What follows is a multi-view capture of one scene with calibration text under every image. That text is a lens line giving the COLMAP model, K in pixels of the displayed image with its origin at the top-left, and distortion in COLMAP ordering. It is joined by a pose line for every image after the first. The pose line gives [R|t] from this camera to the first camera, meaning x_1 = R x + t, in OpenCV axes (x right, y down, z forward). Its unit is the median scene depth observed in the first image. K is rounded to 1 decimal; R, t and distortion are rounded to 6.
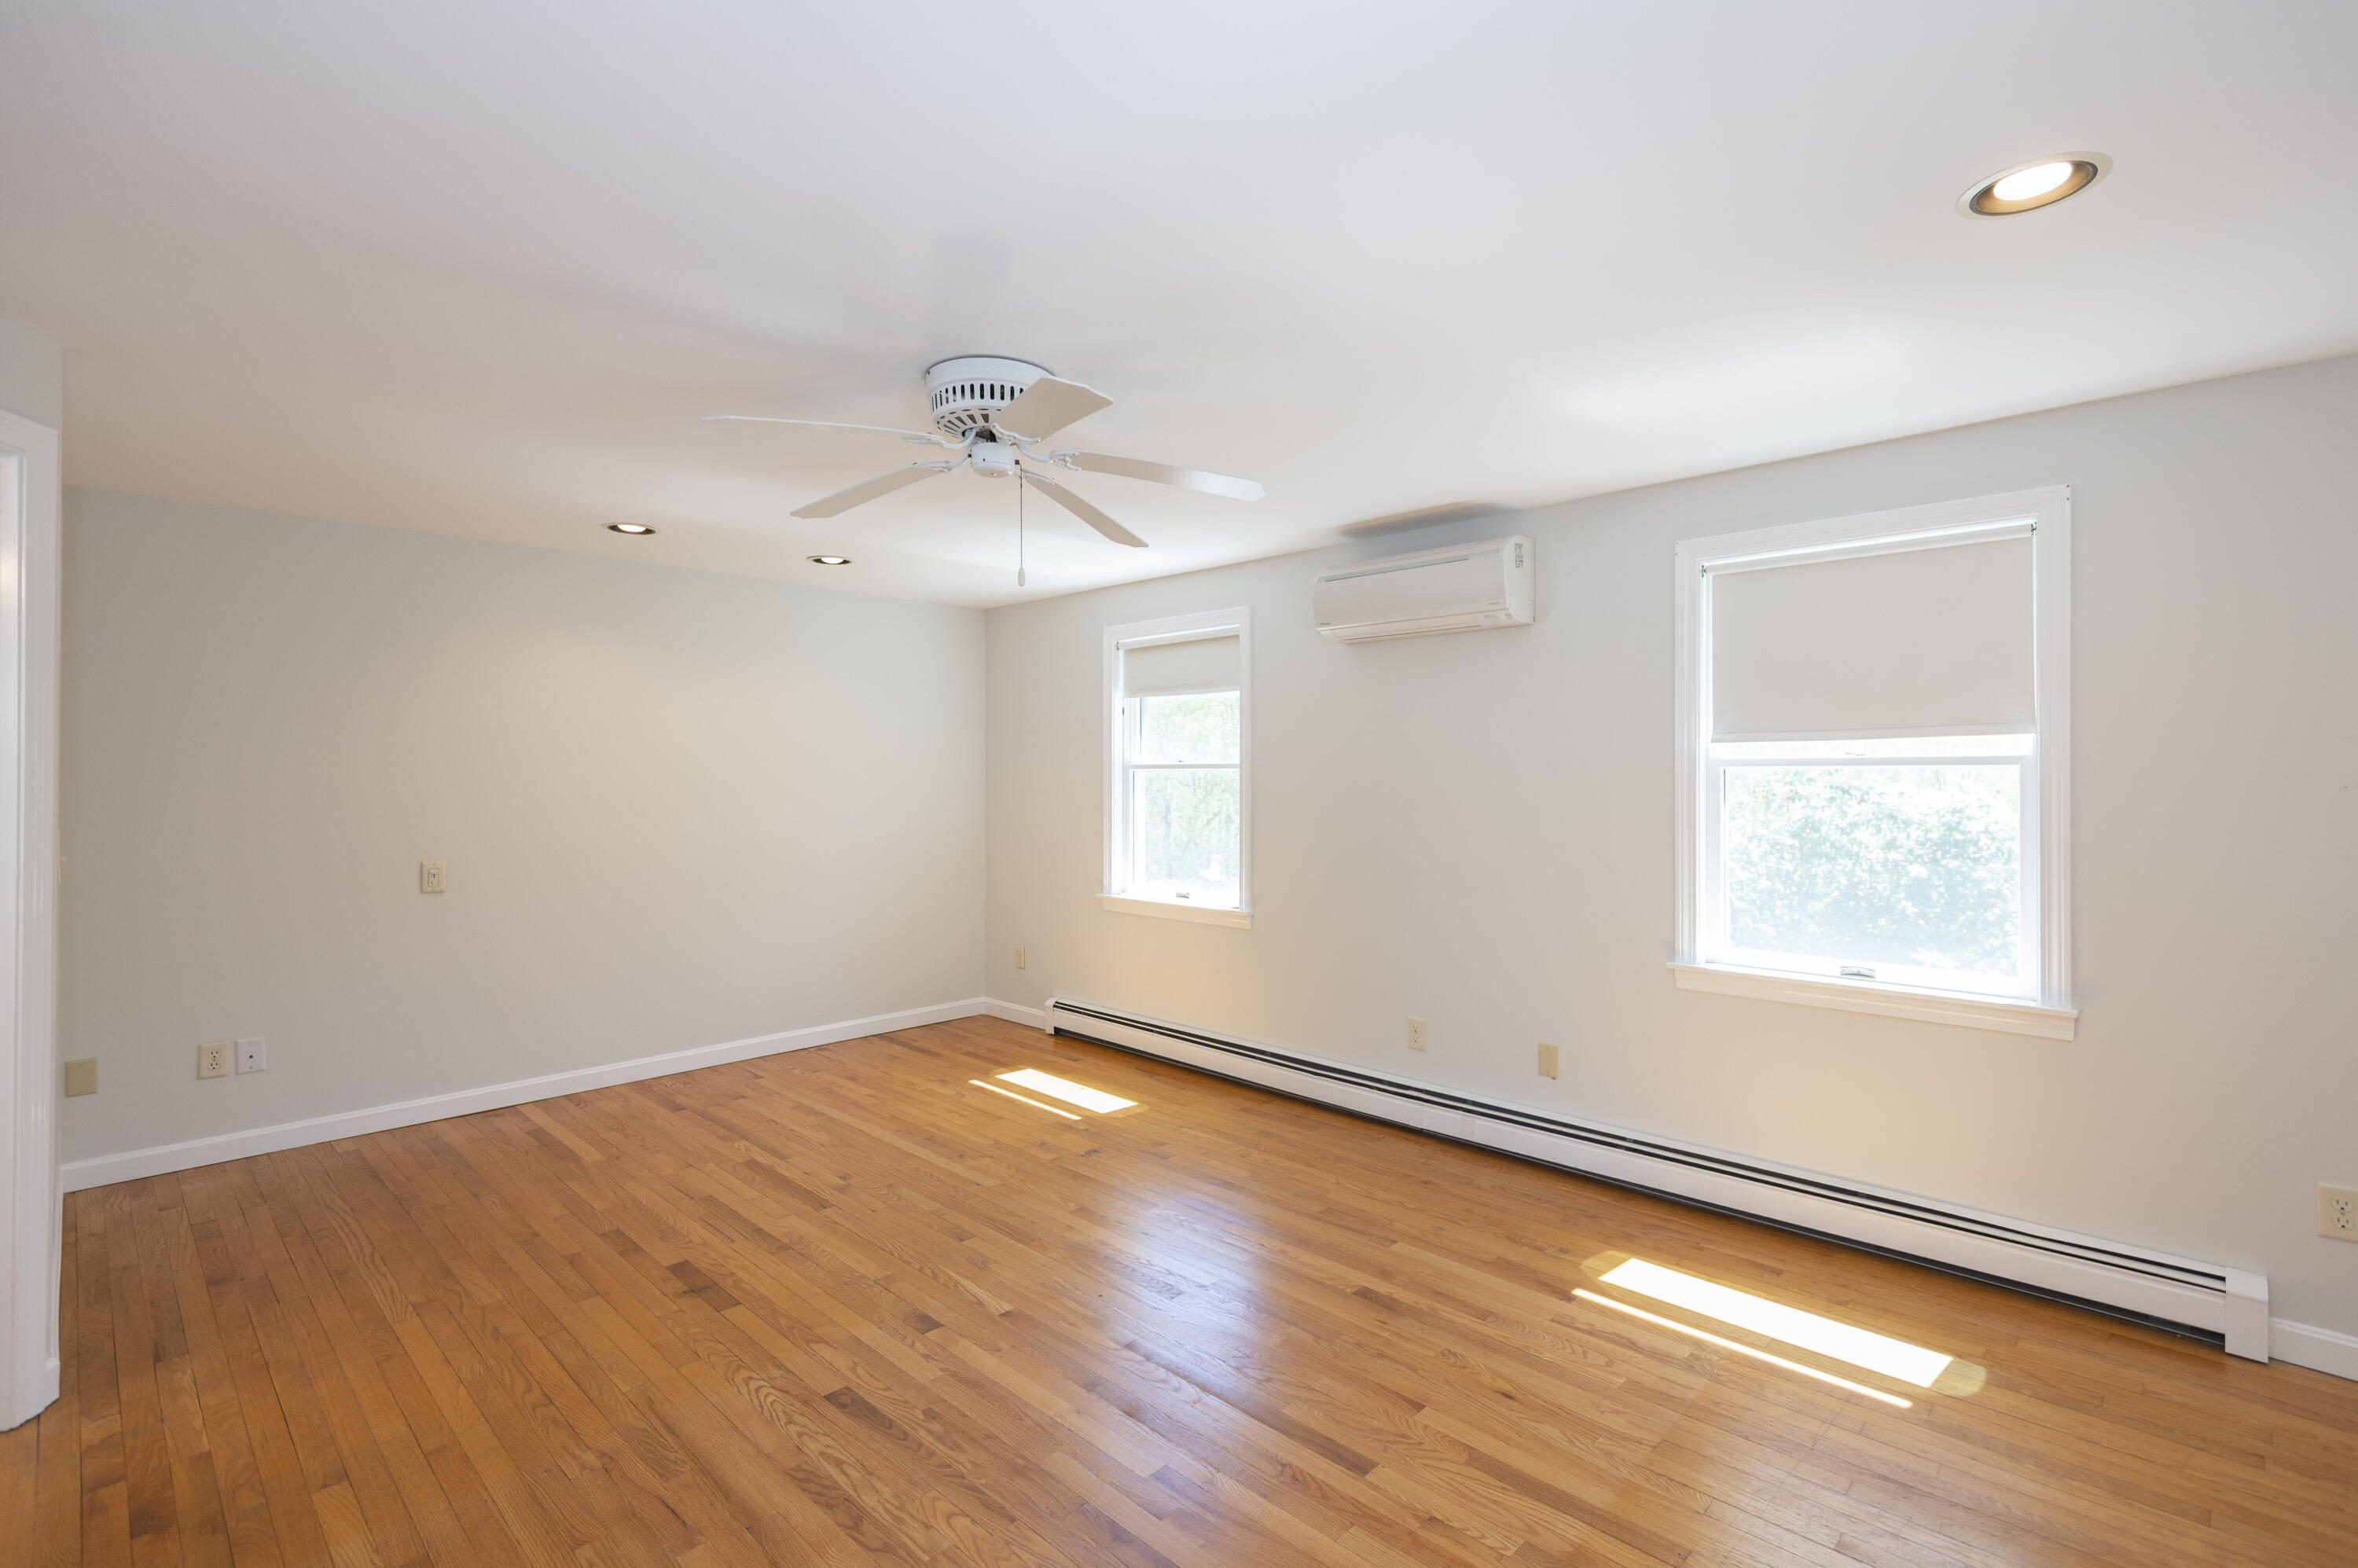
lens RADIAL K [[1062.7, 0, 1187.1], [0, 1062.7, 778.4], [0, 0, 1]] dist [0.035913, -0.014891]
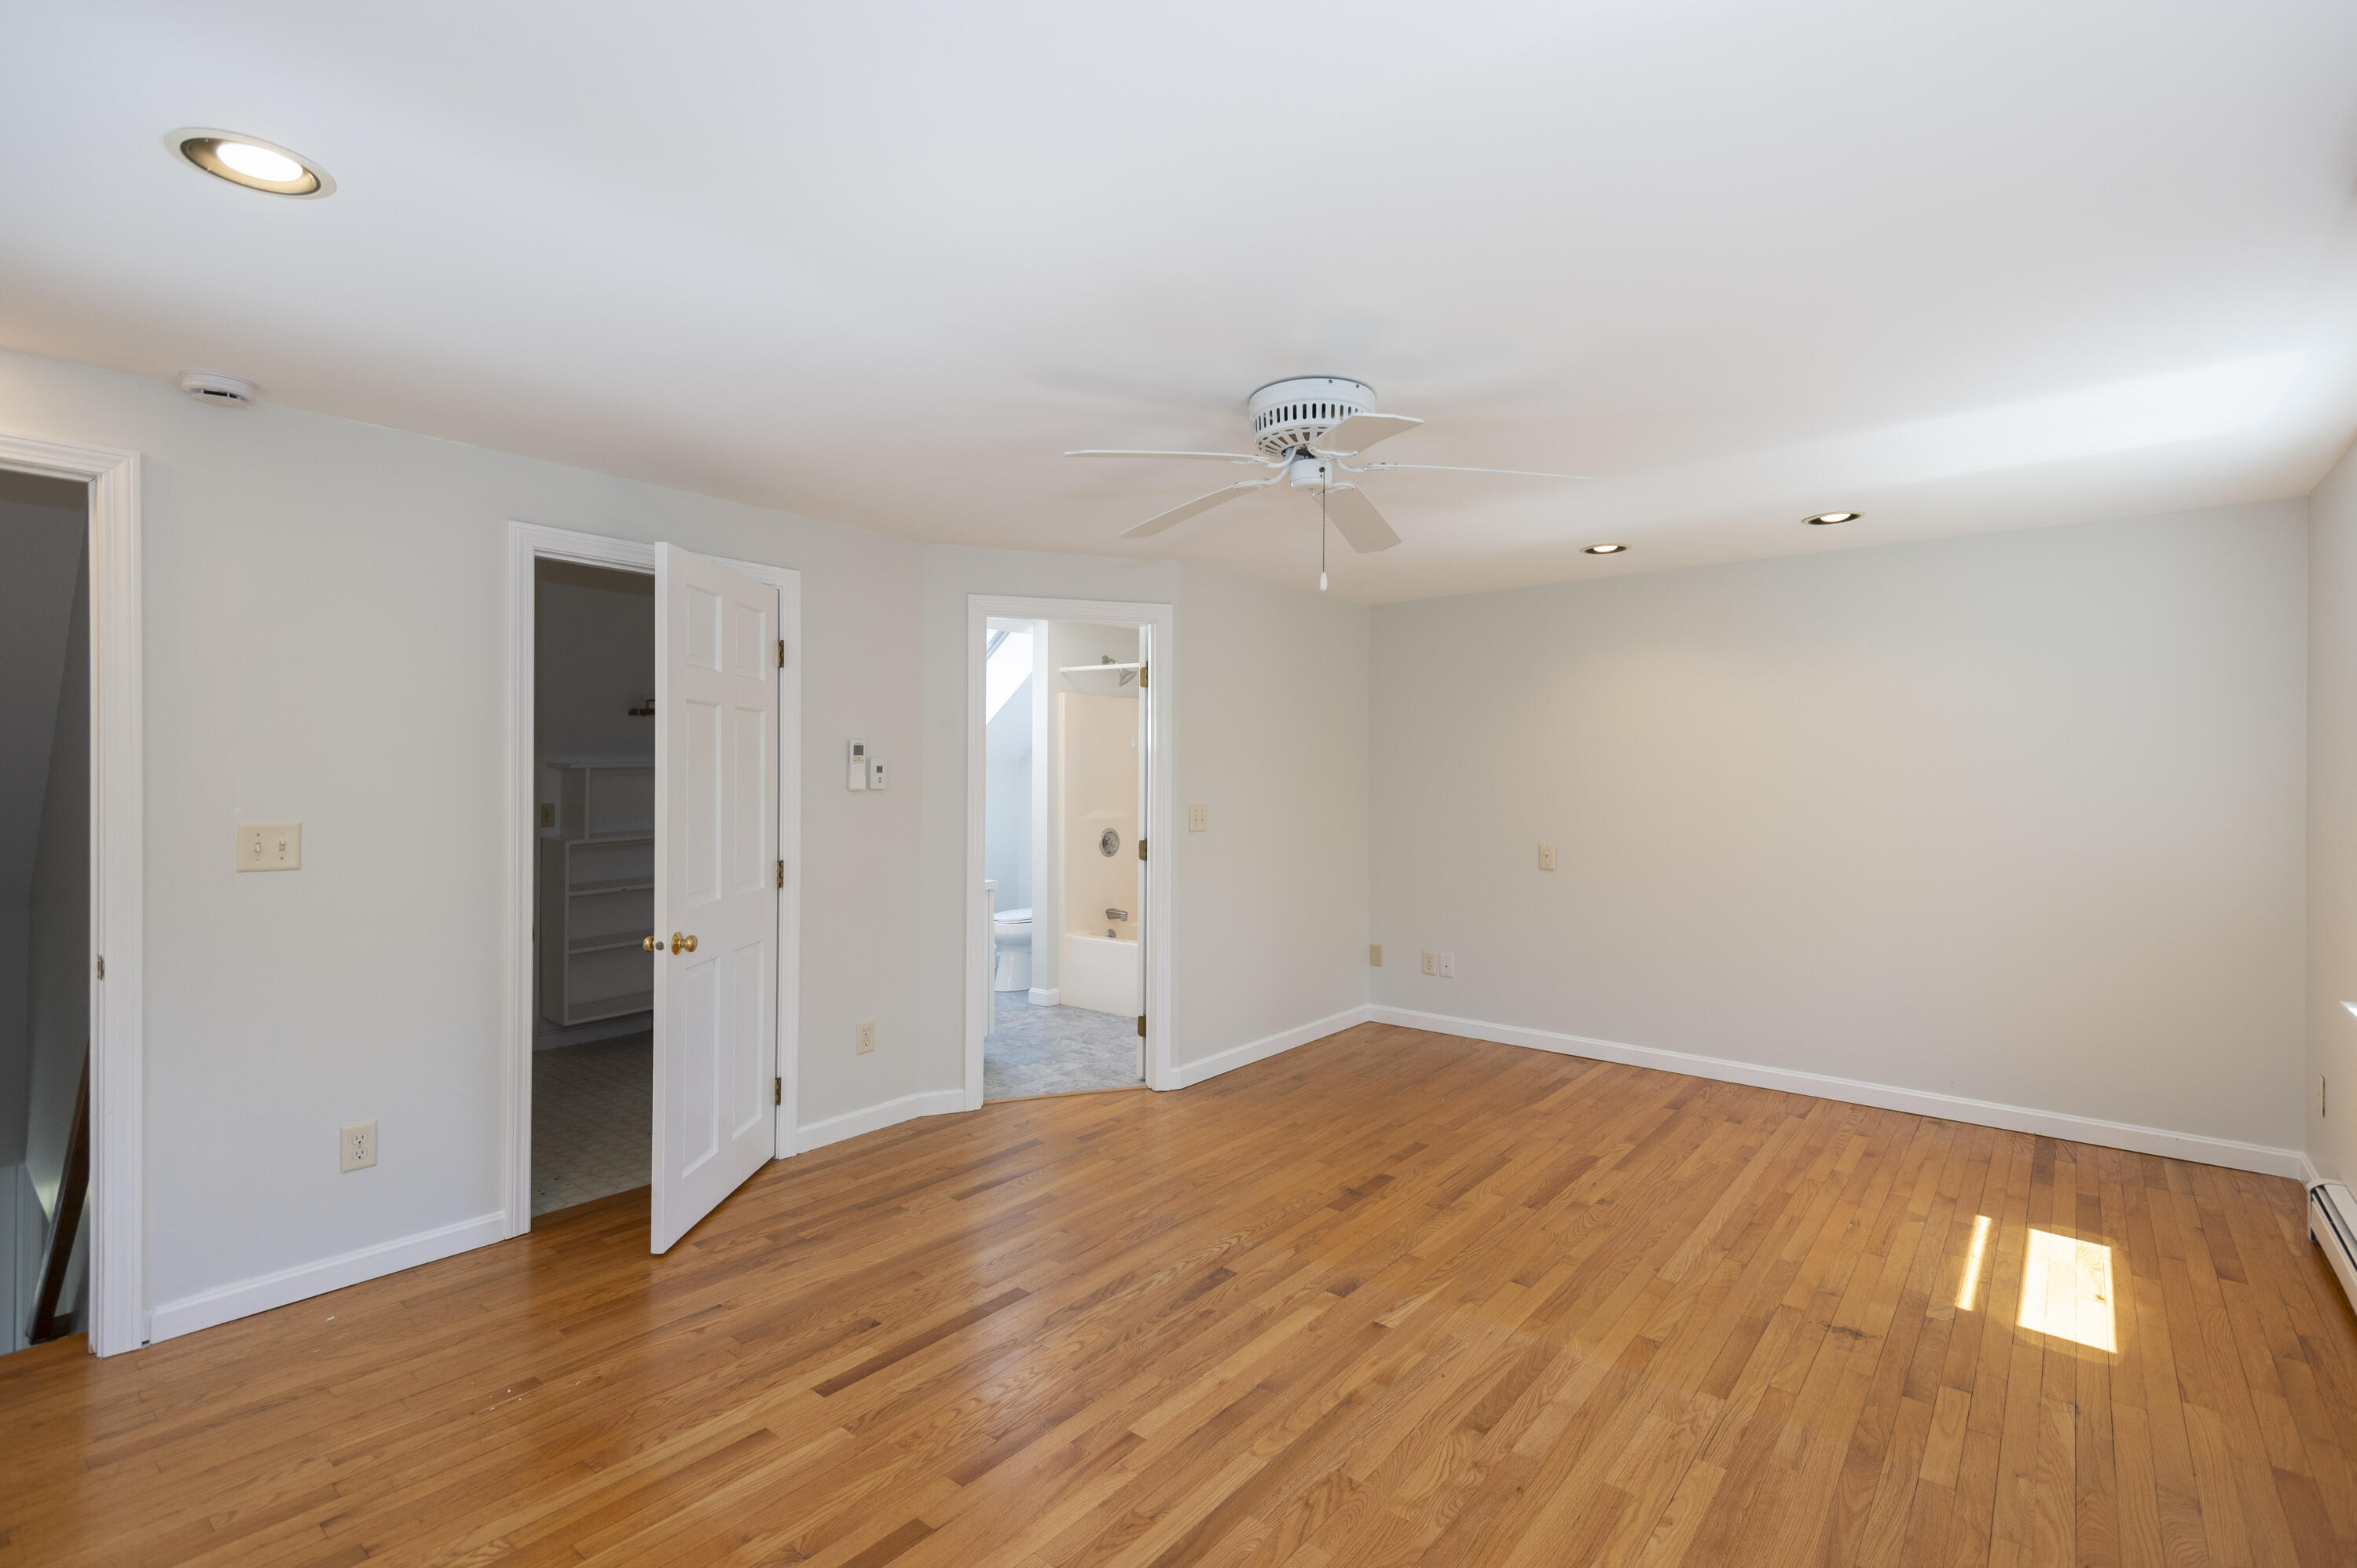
lens RADIAL K [[1062.2, 0, 1186.6], [0, 1062.2, 778.4], [0, 0, 1]] dist [0.035913, -0.014891]
pose [[0.084917, -0.000305, -0.996388, 0.615408], [-0.003976, 0.999992, -0.000645, 0.002656], [0.996380, 0.004017, 0.084915, 0.578784]]
